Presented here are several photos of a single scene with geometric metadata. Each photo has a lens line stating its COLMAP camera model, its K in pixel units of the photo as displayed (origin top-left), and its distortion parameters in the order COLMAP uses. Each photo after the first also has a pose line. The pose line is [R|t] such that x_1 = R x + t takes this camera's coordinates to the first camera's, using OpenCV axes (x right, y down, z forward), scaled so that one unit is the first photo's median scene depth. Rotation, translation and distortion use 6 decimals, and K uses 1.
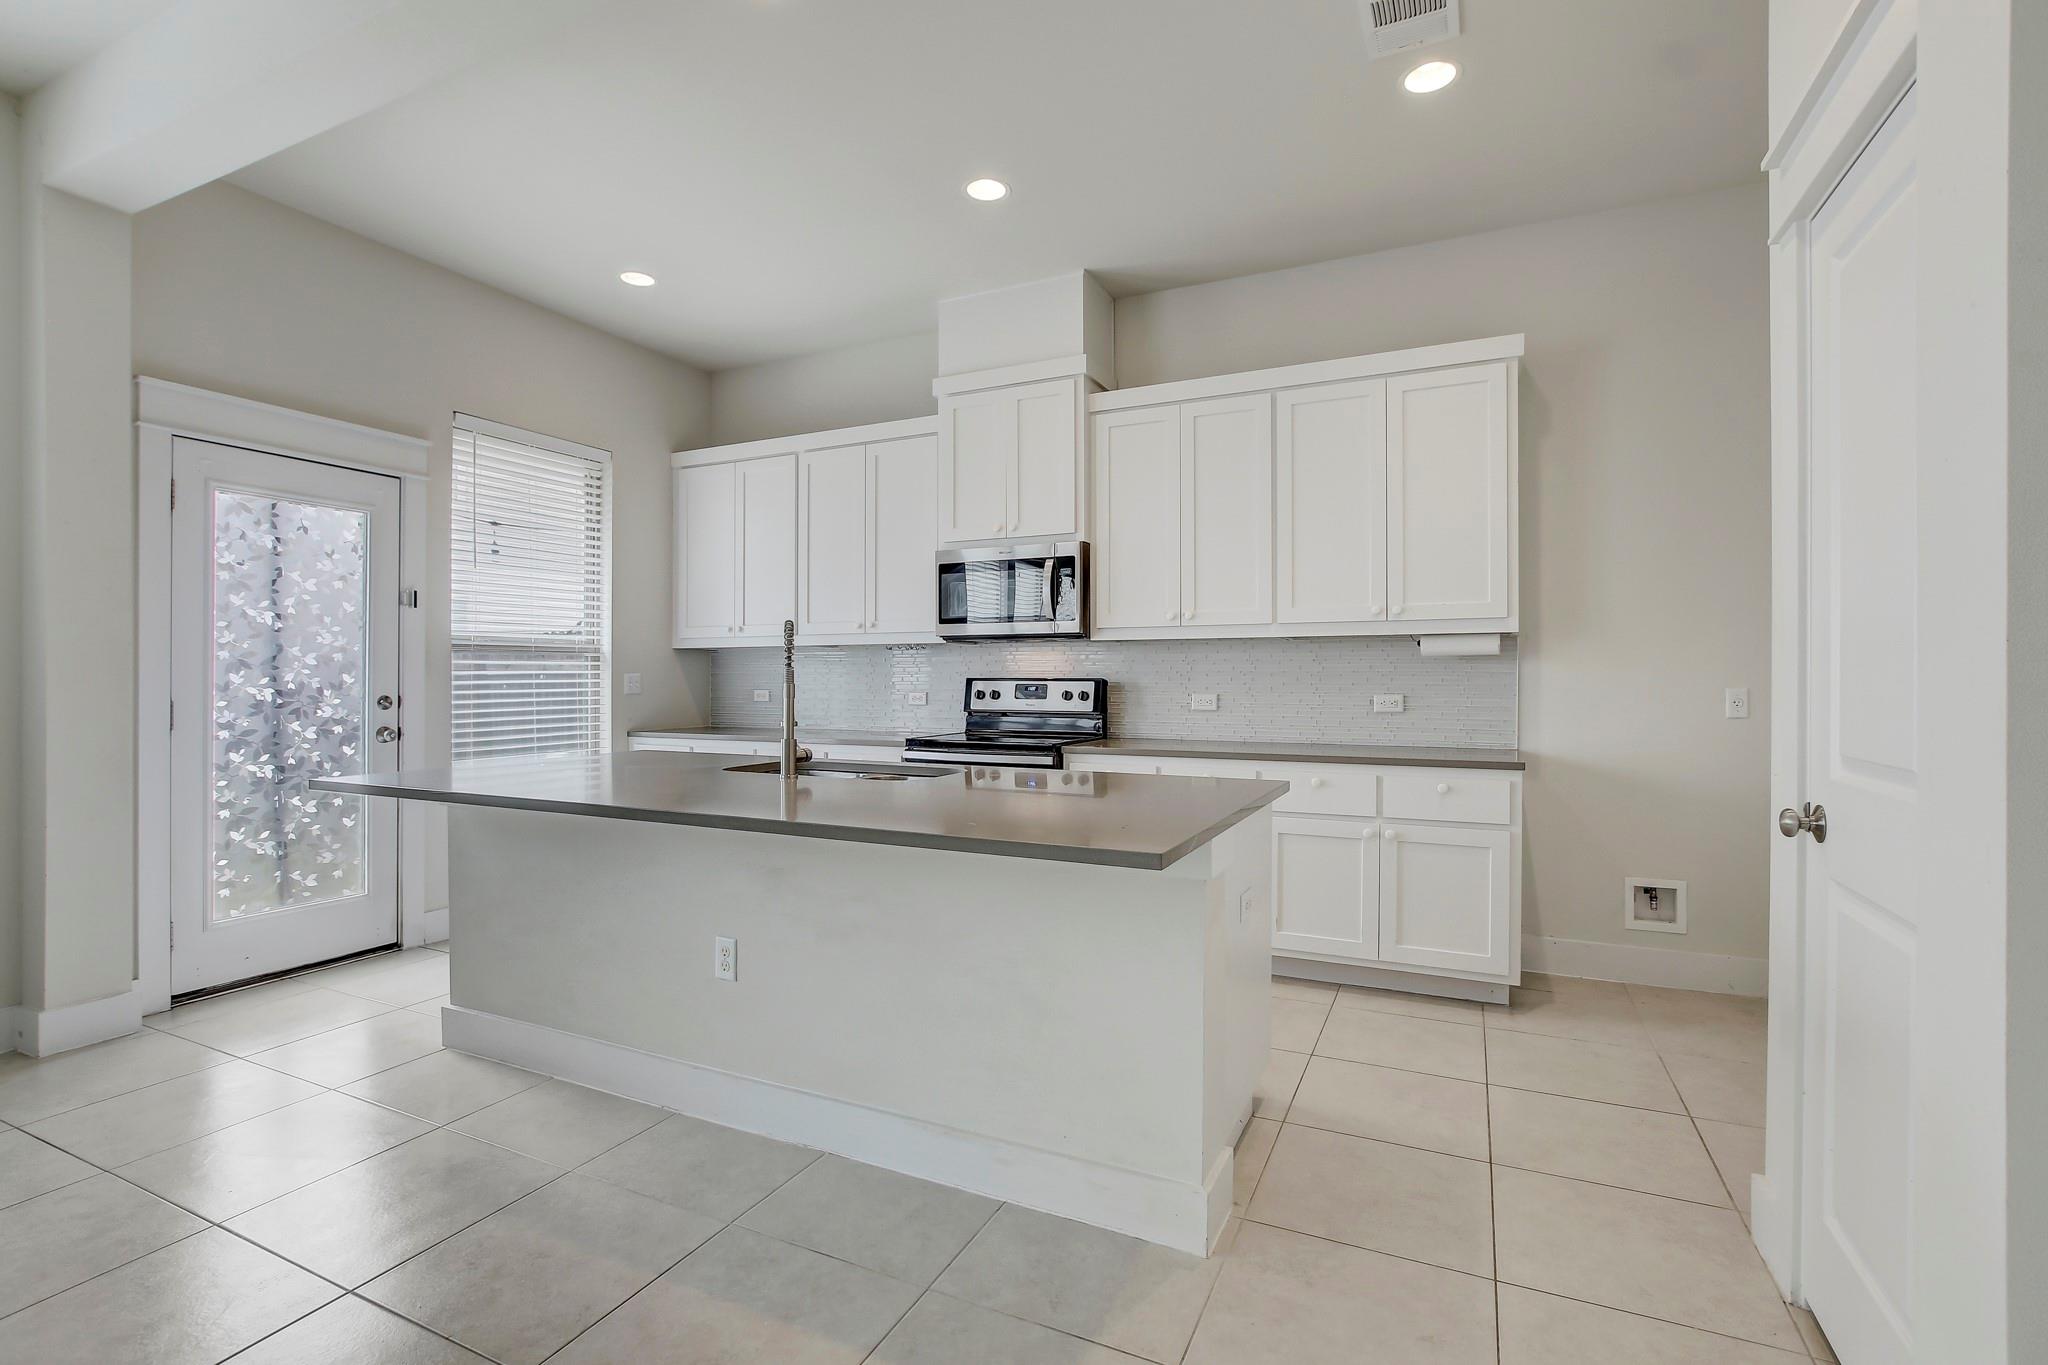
lens RADIAL K [[942.6, 0, 1024.0], [0, 942.6, 682.5], [0, 0, 1]] dist [-0.036731, 0.000265]
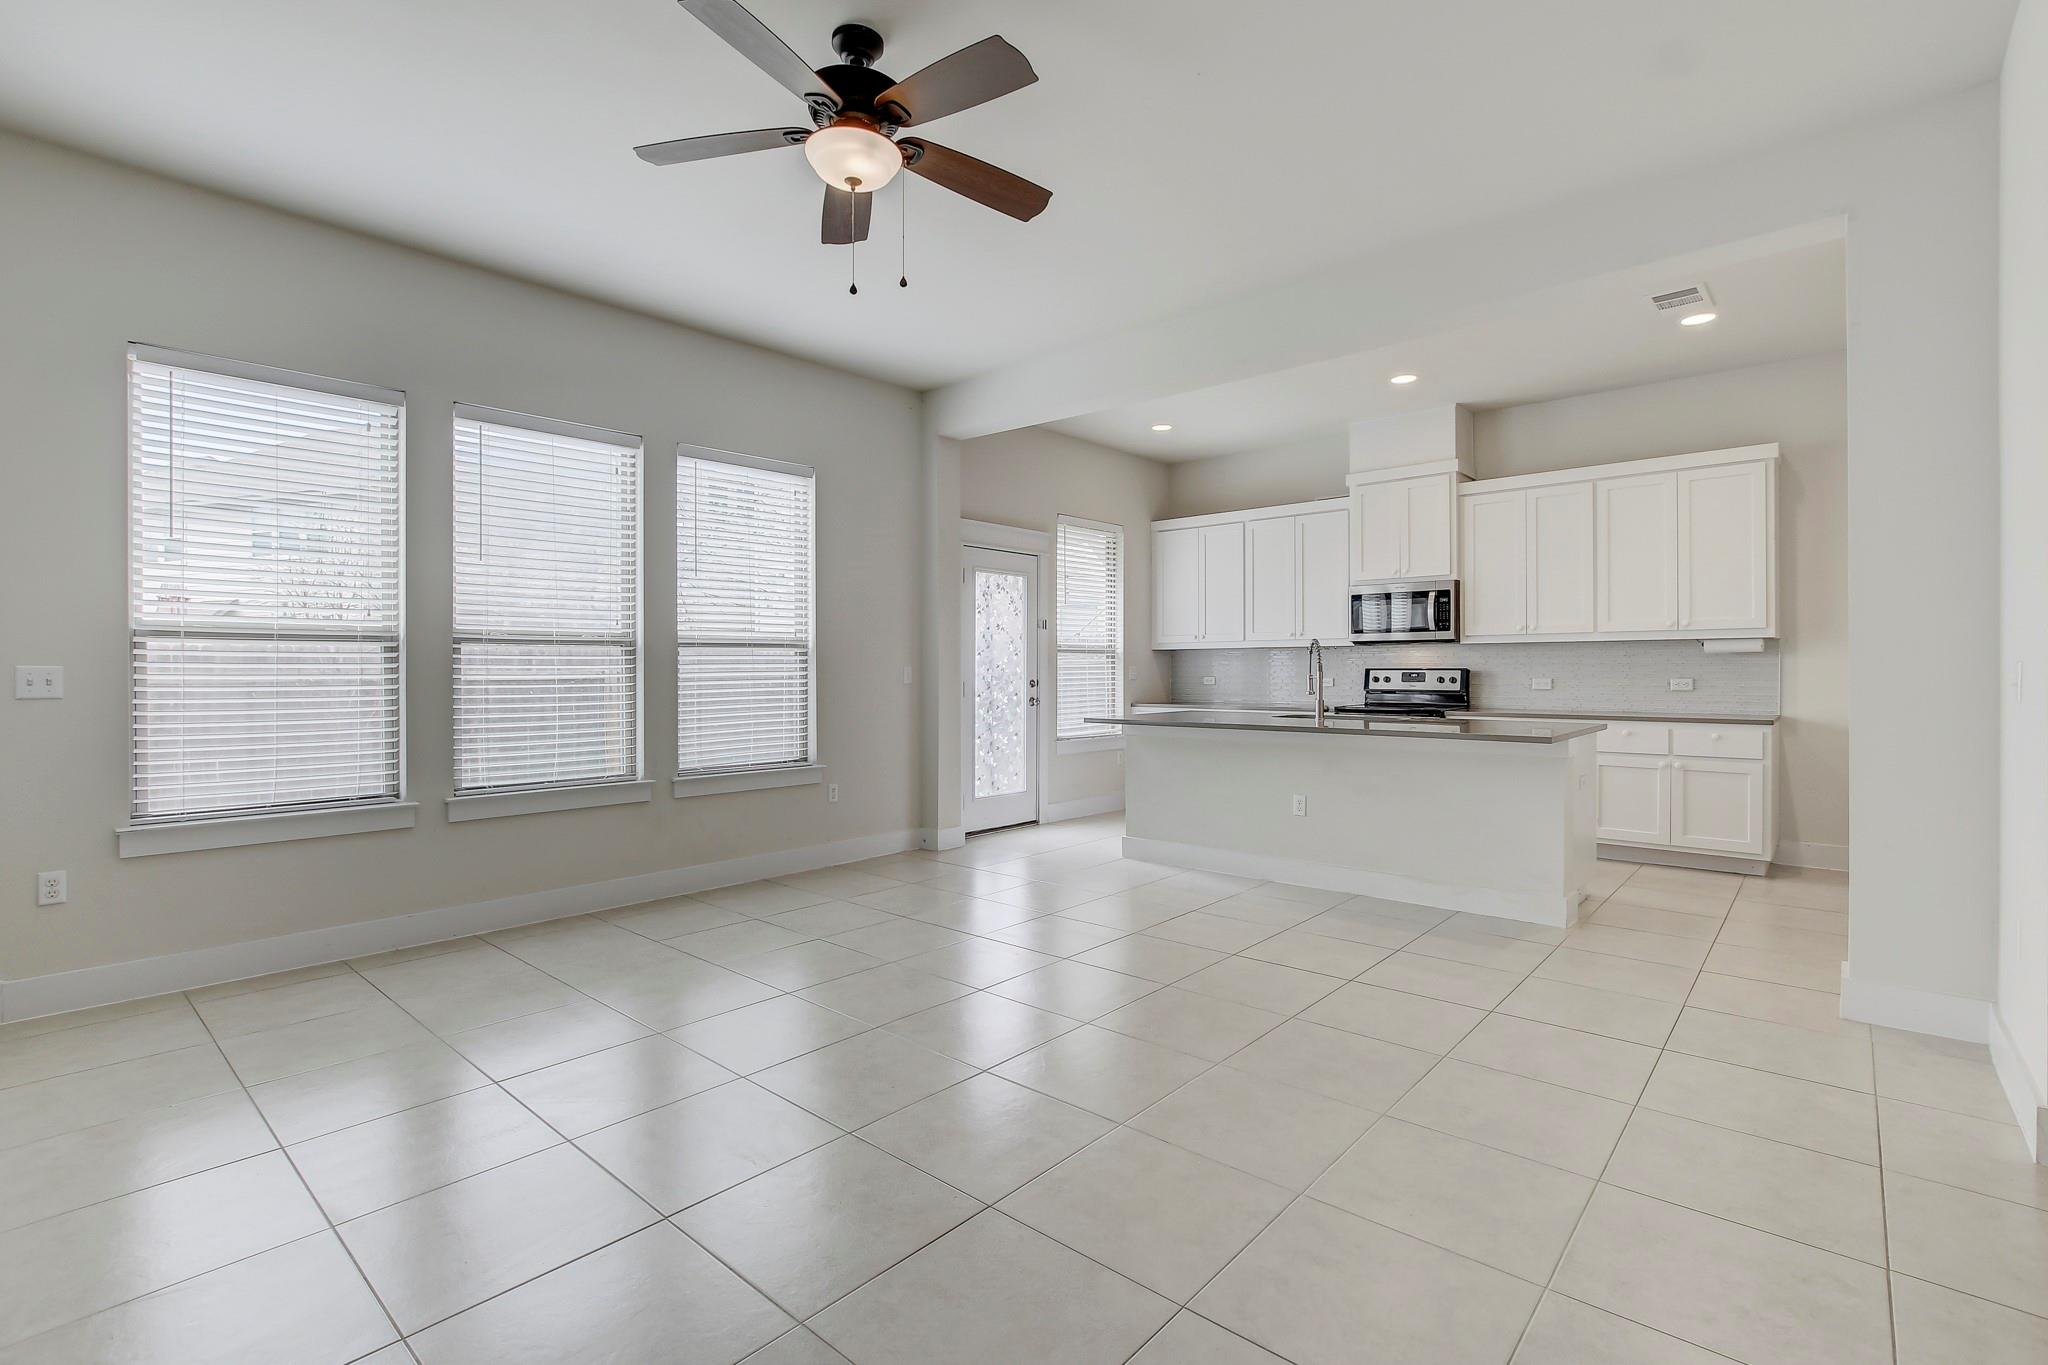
lens RADIAL K [[932.5, 0, 1020.2], [0, 932.5, 671.0], [0, 0, 1]] dist [-0.020049, 0.000226]
pose [[0.958254, -0.003060, -0.285903, -0.188658], [0.002674, 0.999995, -0.001740, 0.000471], [0.285907, 0.000903, 0.958257, -0.668841]]
